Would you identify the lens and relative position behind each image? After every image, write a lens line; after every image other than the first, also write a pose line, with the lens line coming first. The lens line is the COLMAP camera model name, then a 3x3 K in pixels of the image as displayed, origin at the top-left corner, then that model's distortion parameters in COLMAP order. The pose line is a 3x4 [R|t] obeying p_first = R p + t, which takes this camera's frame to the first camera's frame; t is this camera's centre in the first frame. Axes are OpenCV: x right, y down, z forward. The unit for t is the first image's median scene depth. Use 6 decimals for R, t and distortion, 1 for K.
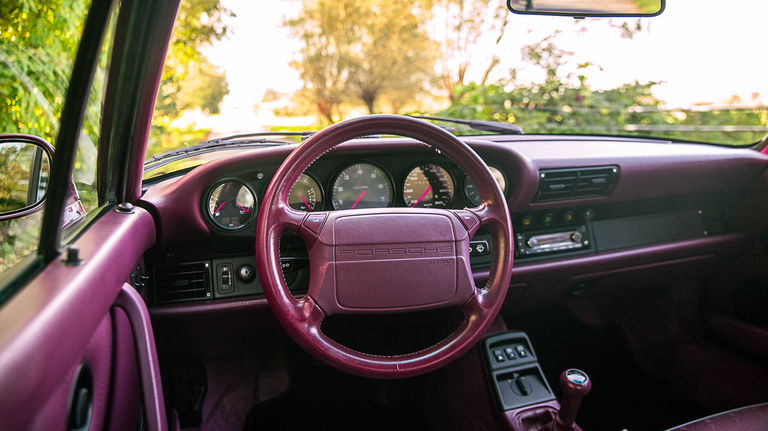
lens RADIAL K [[551.0, 0, 384.0], [0, 551.0, 215.5], [0, 0, 1]] dist [-0.040604, -0.000019]
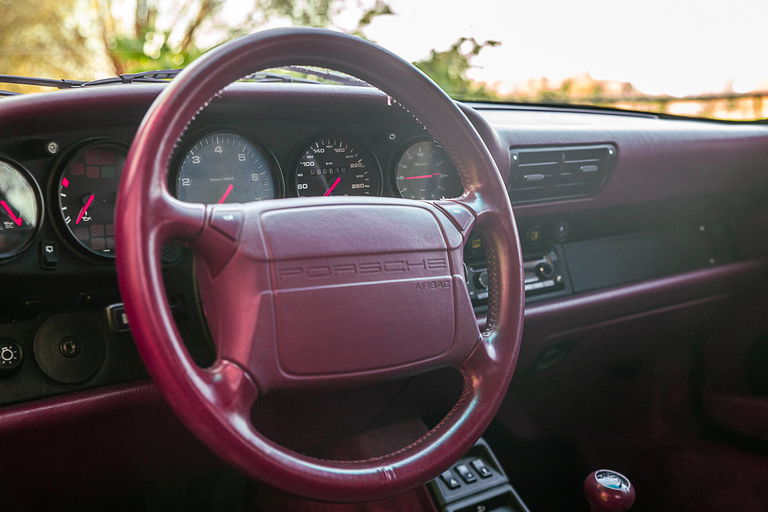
lens RADIAL K [[1087.2, 0, 383.8], [0, 1087.2, 290.6], [0, 0, 1]] dist [0.044917, 0.062149]
pose [[0.928980, -0.051483, 0.366531, -0.274767], [0.061708, 0.997962, -0.016226, 0.079363], [-0.364948, 0.037691, 0.930264, -0.035177]]
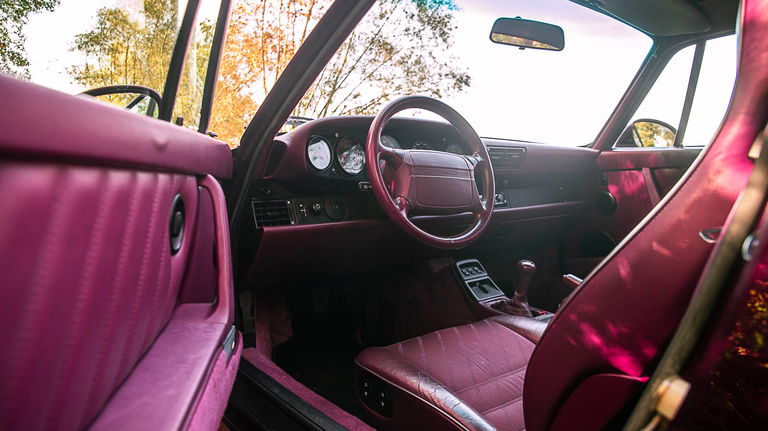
lens RADIAL K [[551.0, 0, 384.0], [0, 551.0, 215.5], [0, 0, 1]] dist [-0.040604, -0.000019]
pose [[0.943573, -0.015924, 0.330780, -0.522578], [0.059835, 0.990602, -0.122995, 0.291027], [-0.325713, 0.135847, 0.935658, -0.368462]]
